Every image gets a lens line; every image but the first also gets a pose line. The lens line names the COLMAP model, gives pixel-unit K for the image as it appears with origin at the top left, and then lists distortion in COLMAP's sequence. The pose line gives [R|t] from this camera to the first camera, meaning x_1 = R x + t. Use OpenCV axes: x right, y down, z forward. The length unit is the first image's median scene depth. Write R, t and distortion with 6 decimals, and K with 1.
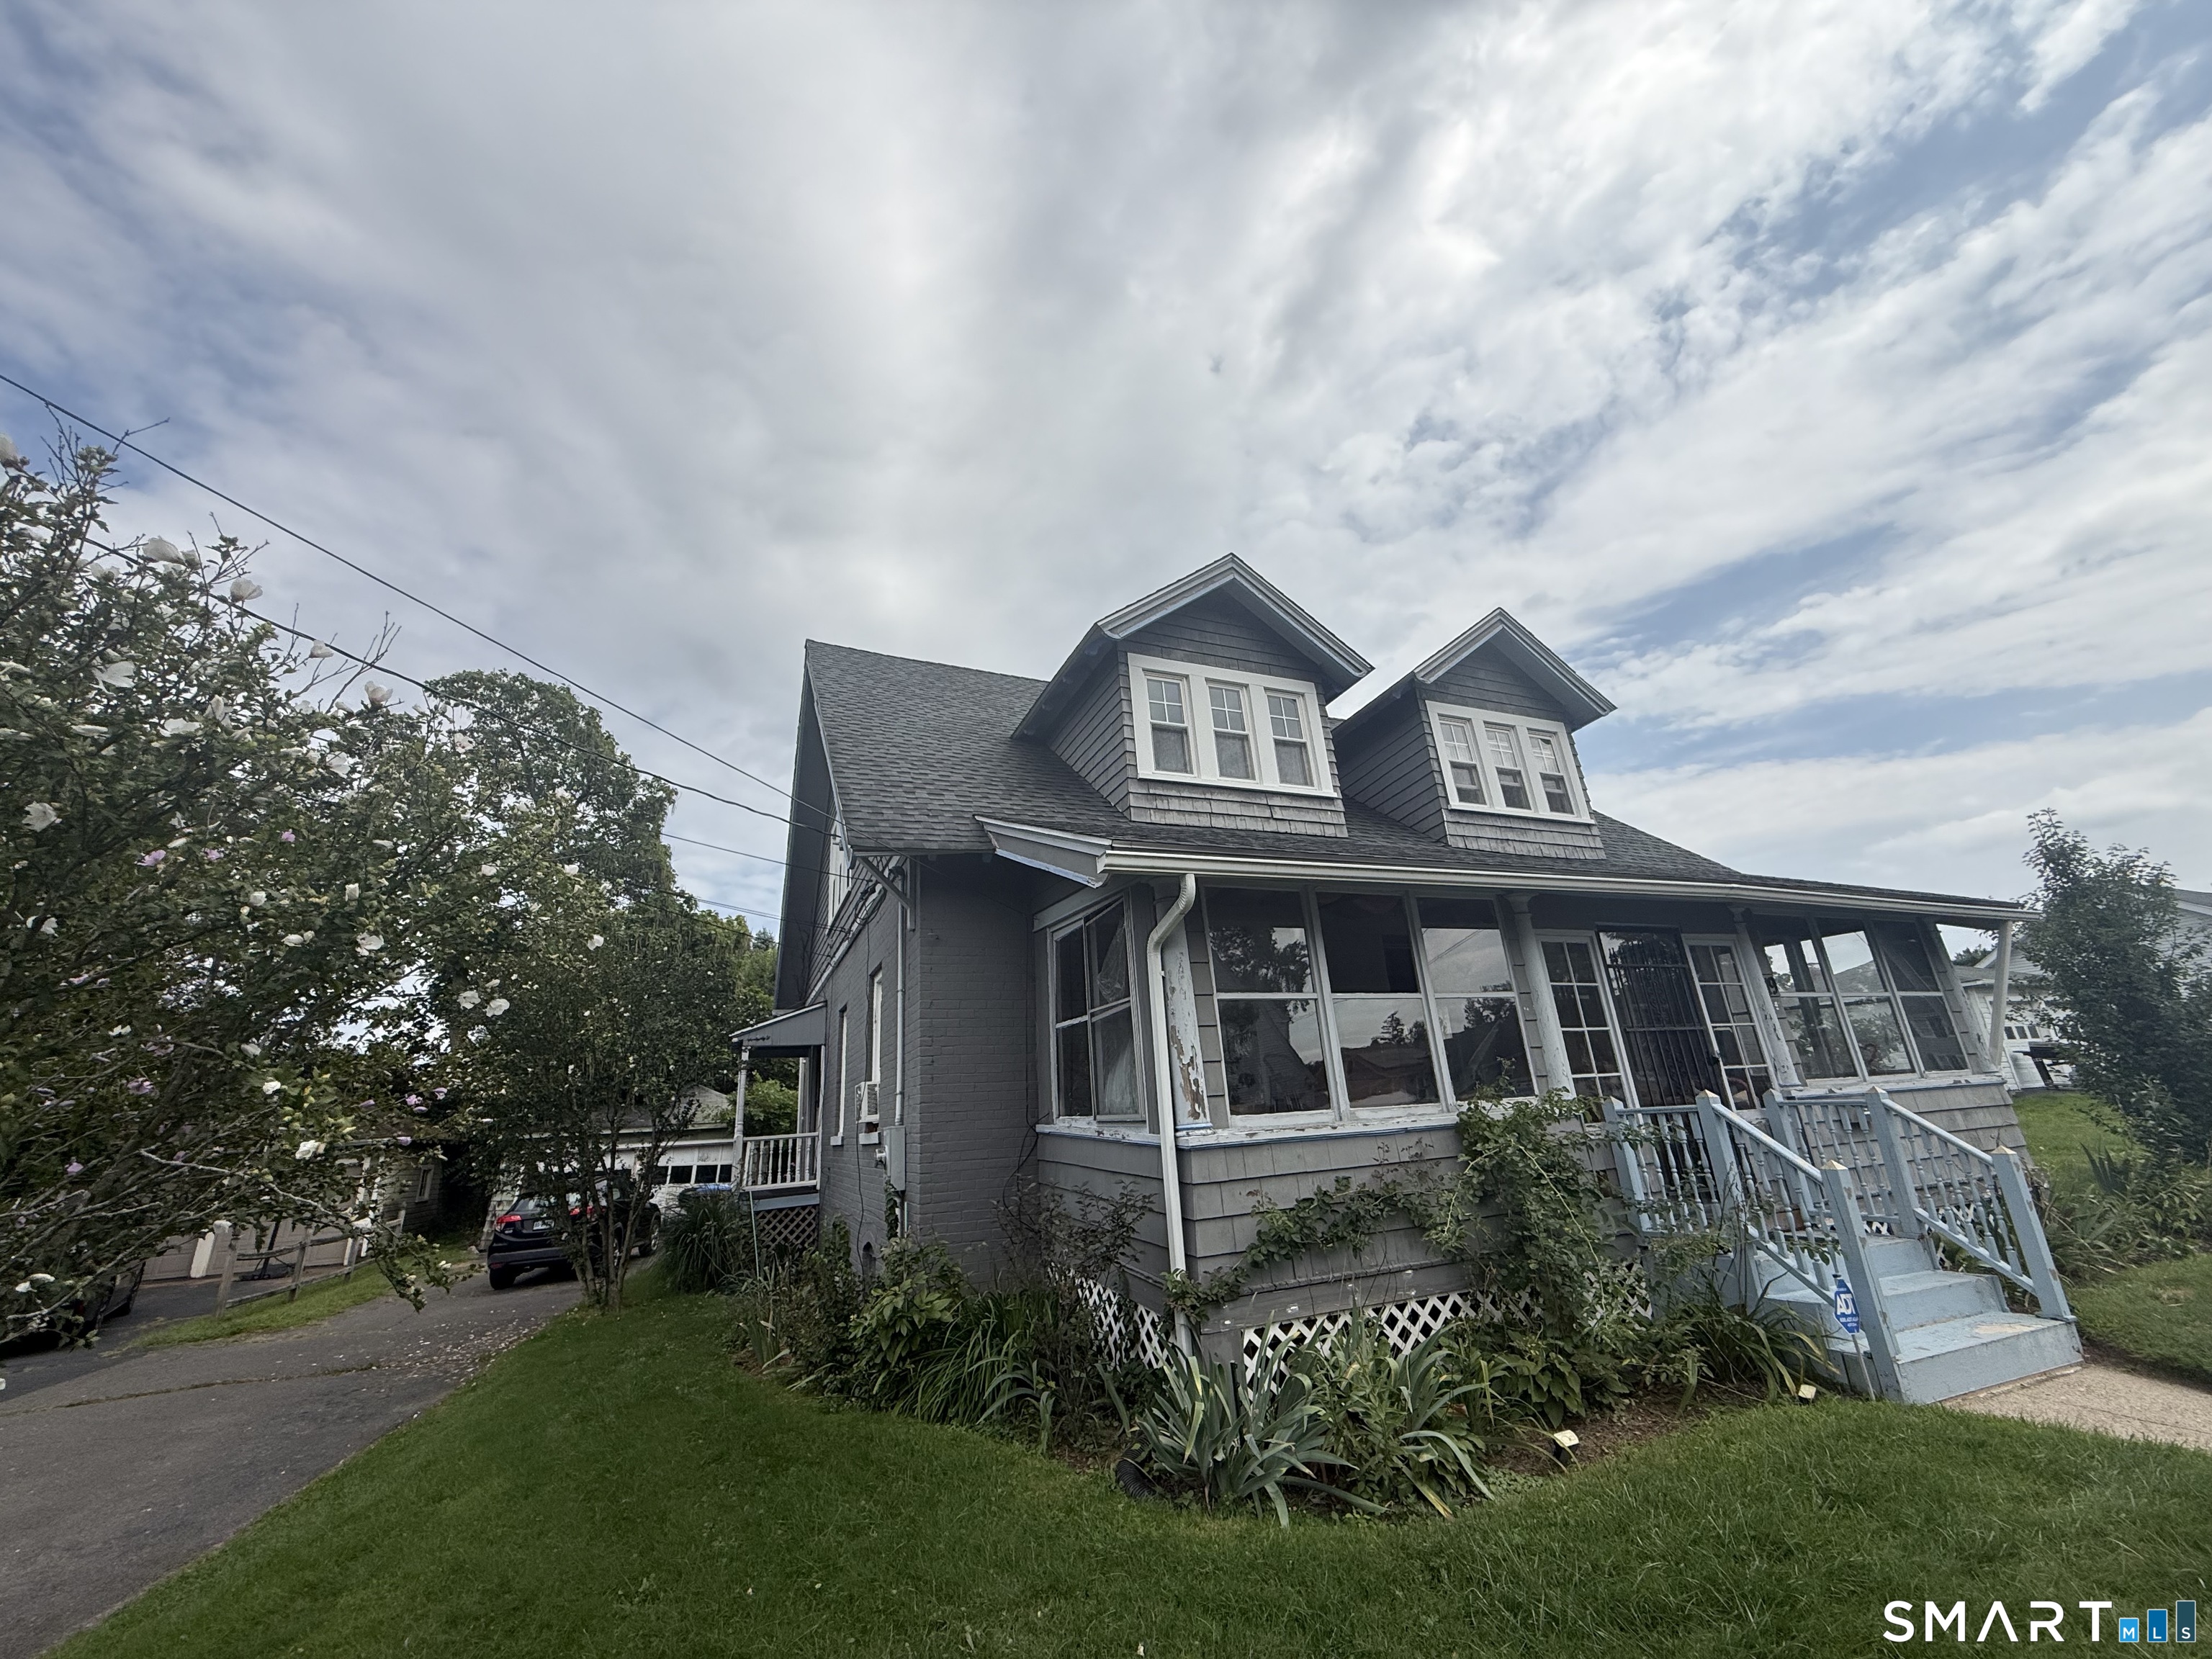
lens RADIAL K [[878.0, 0, 1098.5], [0, 878.0, 837.6], [0, 0, 1]] dist [-0.001521, -0.000055]
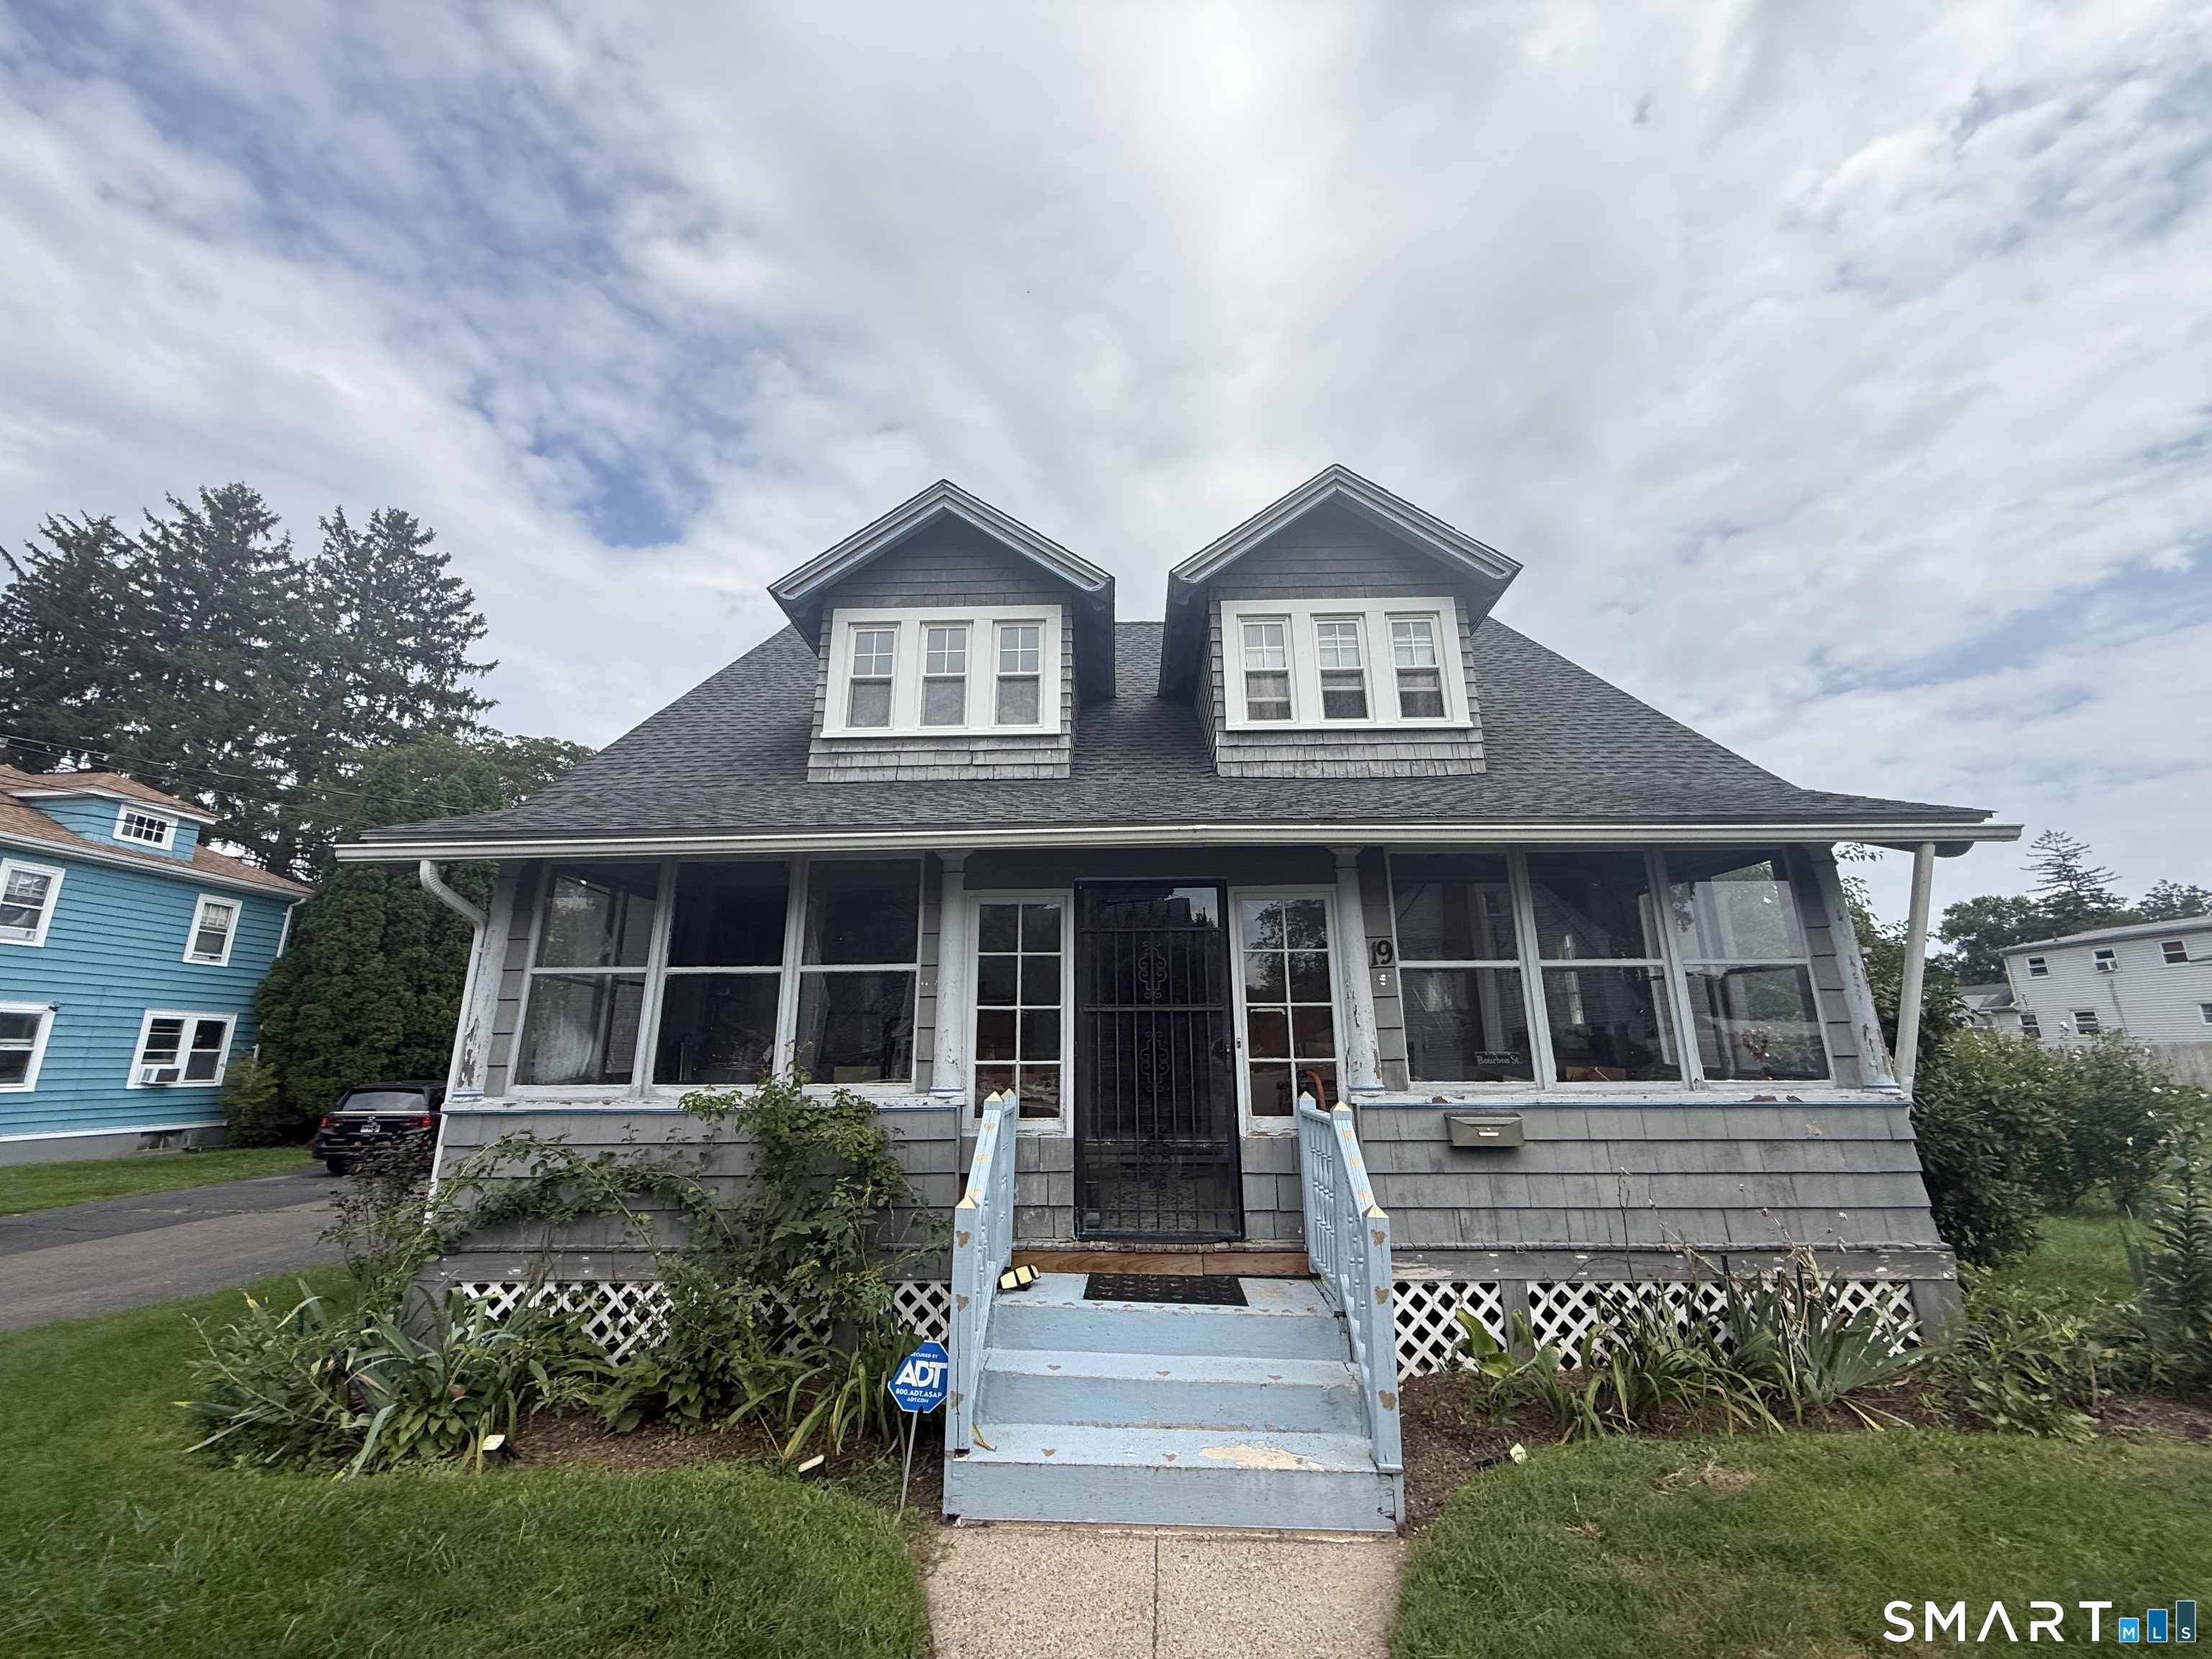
lens RADIAL K [[931.4, 0, 1097.2], [0, 931.4, 812.2], [0, 0, 1]] dist [0.020357, -0.001383]
pose [[0.909730, -0.058186, -0.411104, 0.697961], [0.080635, 0.996039, 0.037461, 0.001121], [0.407296, -0.067229, 0.910818, 0.150219]]
